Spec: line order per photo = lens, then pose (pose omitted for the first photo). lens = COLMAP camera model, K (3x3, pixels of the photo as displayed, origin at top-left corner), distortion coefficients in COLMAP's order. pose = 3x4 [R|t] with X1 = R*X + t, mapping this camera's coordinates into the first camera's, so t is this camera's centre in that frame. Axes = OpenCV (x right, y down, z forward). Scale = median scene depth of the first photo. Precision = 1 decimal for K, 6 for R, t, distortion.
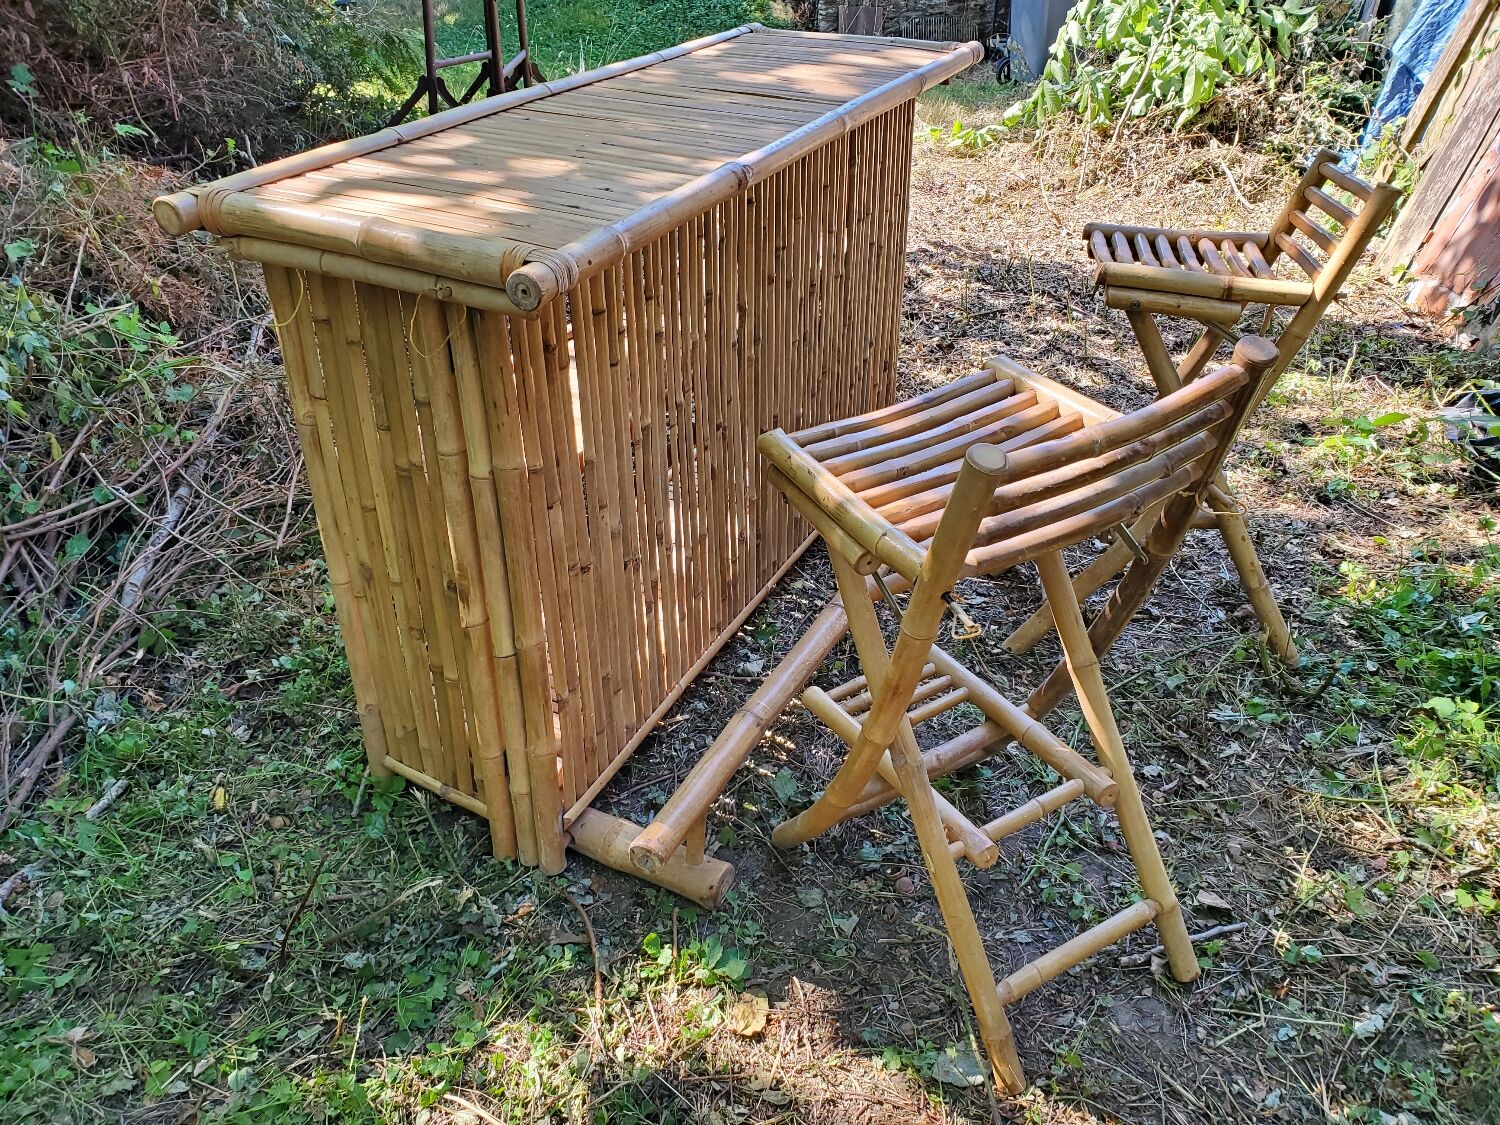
lens RADIAL K [[1169.1, 0, 750.8], [0, 1169.1, 599.2], [0, 0, 1]] dist [0.002772, 0.094880]
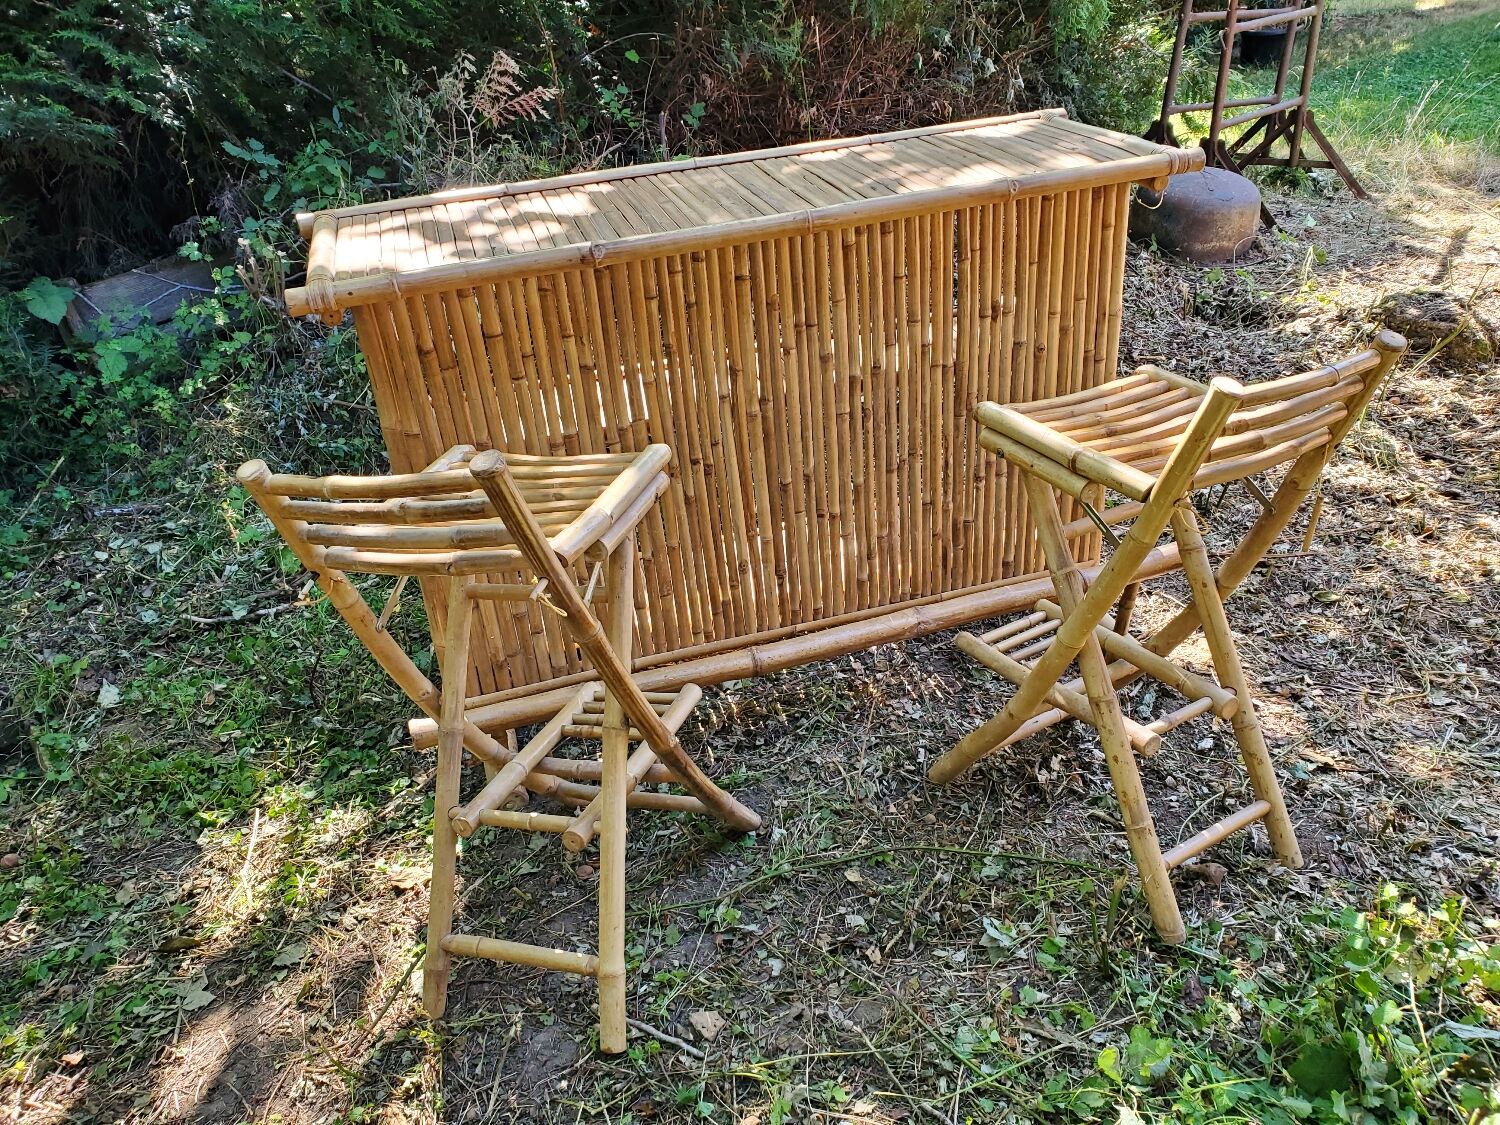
lens RADIAL K [[1211.2, 0, 750.5], [0, 1211.2, 589.6], [0, 0, 1]] dist [-0.005960, 0.047417]
pose [[0.663692, 0.339440, -0.666553, 0.870042], [-0.351006, 0.928233, 0.123201, -0.201899], [0.660536, 0.152196, 0.735207, 0.182673]]
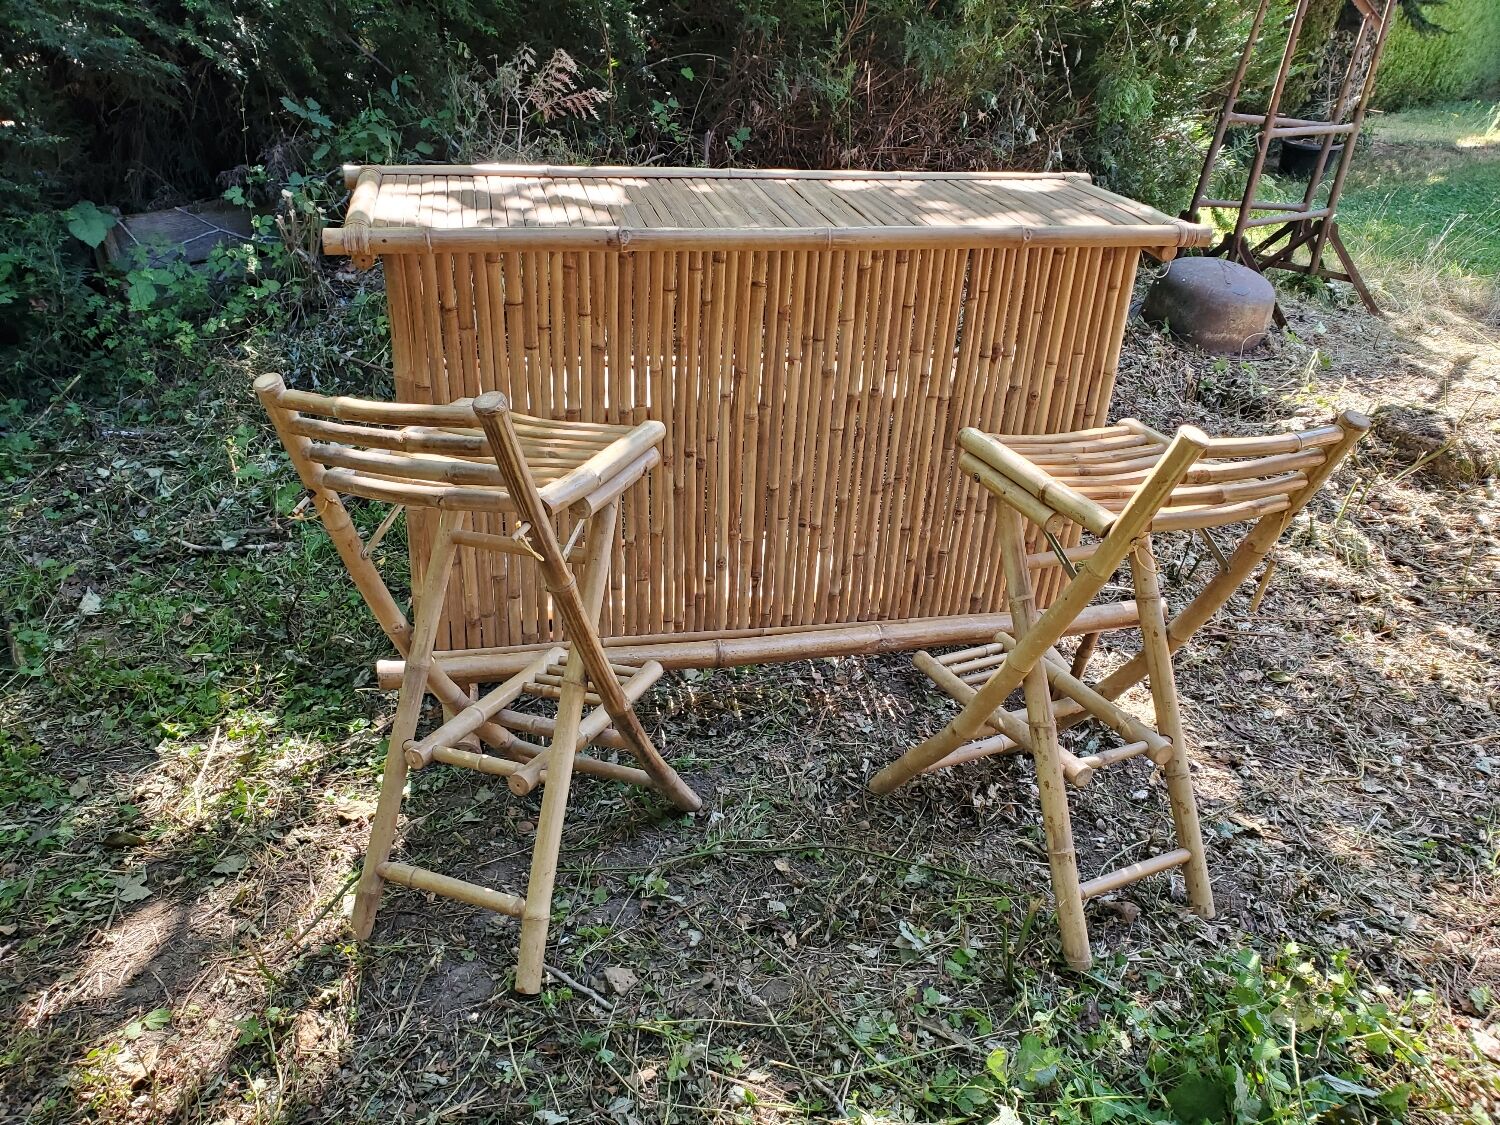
lens RADIAL K [[1213.6, 0, 738.1], [0, 1213.6, 591.0], [0, 0, 1]] dist [0.001148, 0.032514]
pose [[0.612167, 0.410699, -0.675705, 0.922571], [-0.479861, 0.872147, 0.095360, -0.172542], [0.628479, 0.265868, 0.730978, 0.167102]]
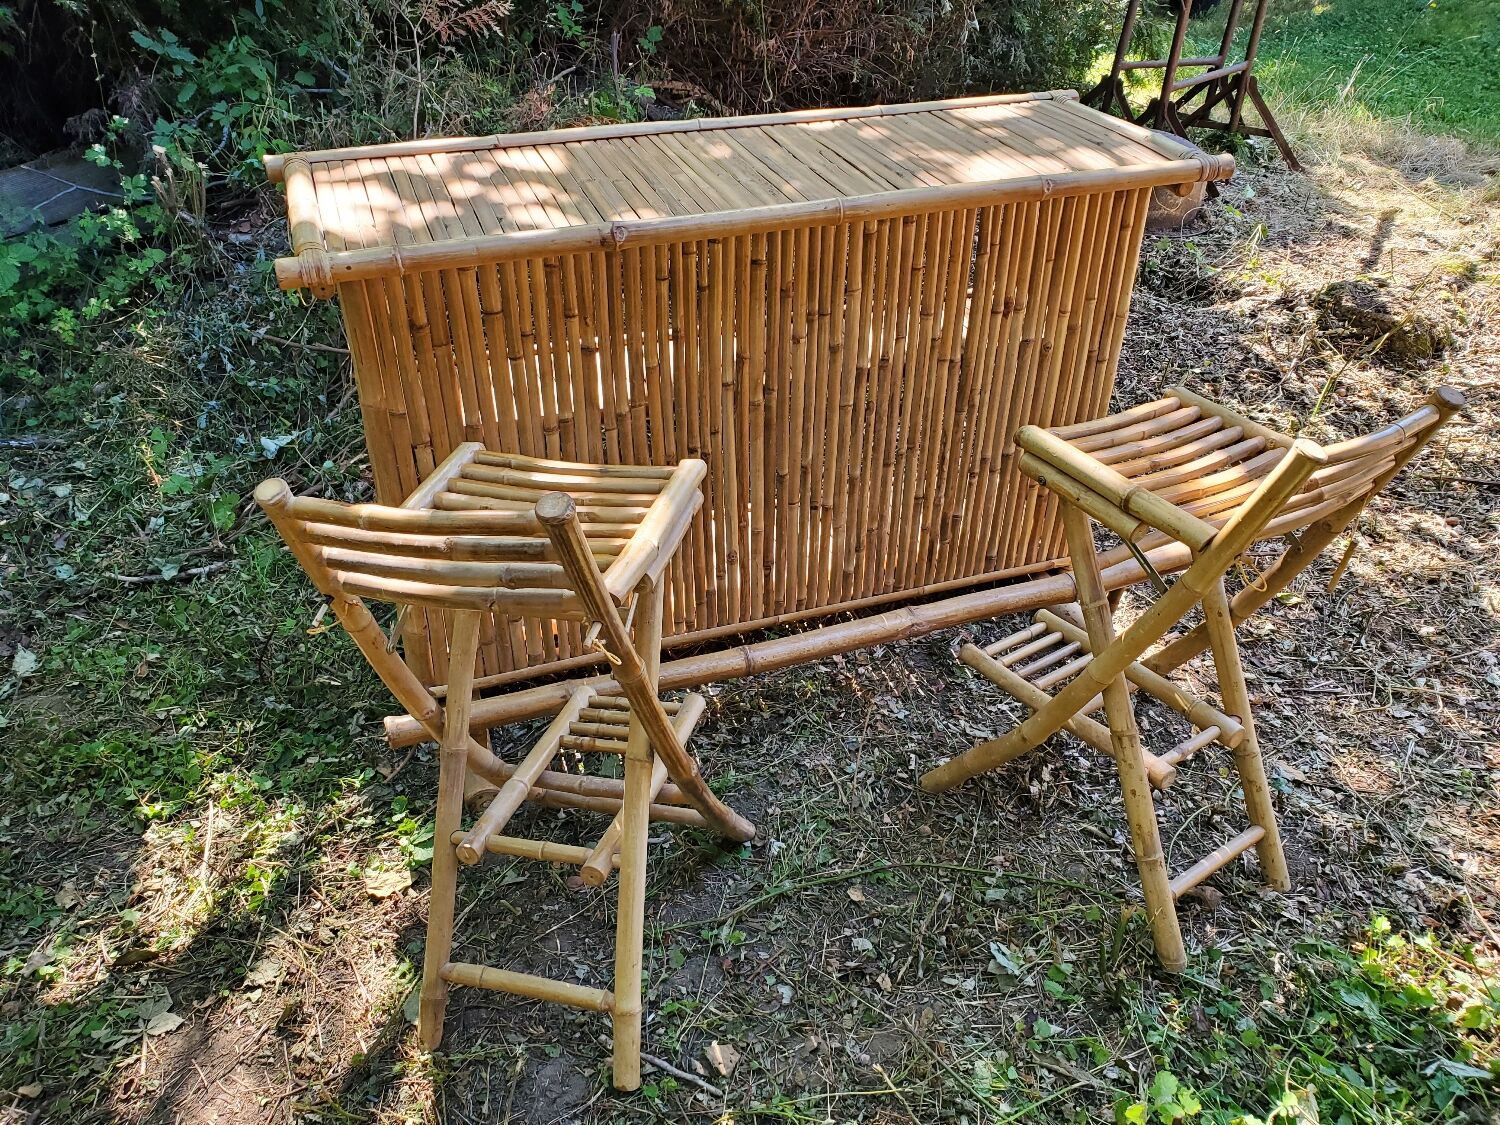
lens RADIAL K [[1211.2, 0, 750.5], [0, 1211.2, 589.6], [0, 0, 1]] dist [-0.005960, 0.047417]
pose [[0.713240, 0.412361, -0.566787, 0.728061], [-0.400711, 0.903344, 0.152970, -0.230627], [0.575083, 0.118013, 0.809539, 0.131450]]
